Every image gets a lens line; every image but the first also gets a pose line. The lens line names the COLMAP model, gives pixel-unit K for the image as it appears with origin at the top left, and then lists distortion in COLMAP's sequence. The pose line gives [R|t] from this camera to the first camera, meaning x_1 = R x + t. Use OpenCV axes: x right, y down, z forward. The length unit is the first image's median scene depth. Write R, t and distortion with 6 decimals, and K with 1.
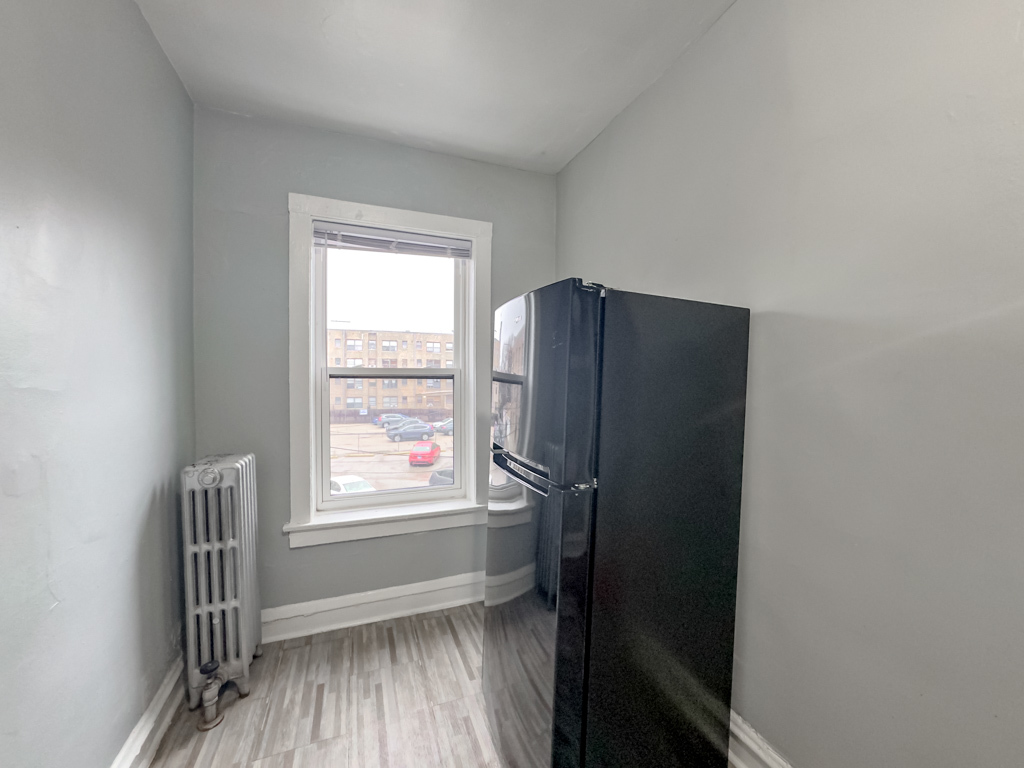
lens RADIAL K [[406.2, 0, 512.8], [0, 406.2, 390.8], [0, 0, 1]] dist [-0.036880, 0.012913]
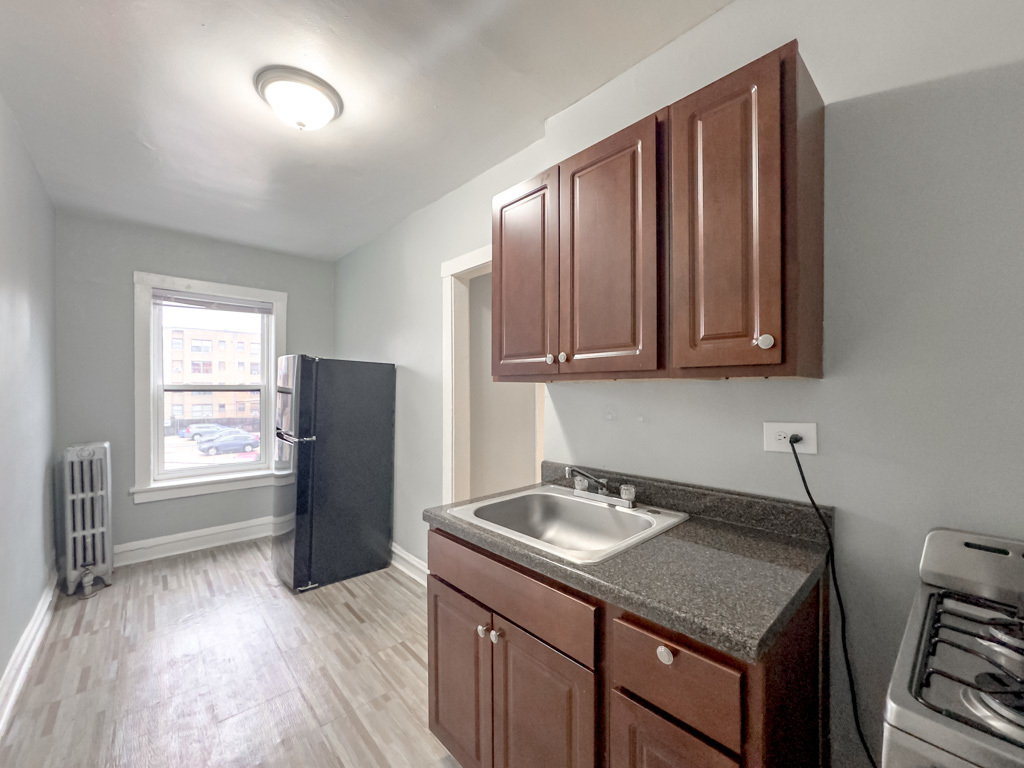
lens RADIAL K [[406.2, 0, 512.8], [0, 406.2, 390.8], [0, 0, 1]] dist [-0.036880, 0.012913]
pose [[0.932943, -0.002582, 0.360016, 0.245604], [0.007200, 0.999908, -0.011487, -0.009943], [-0.359953, 0.013308, 0.932875, -0.931952]]
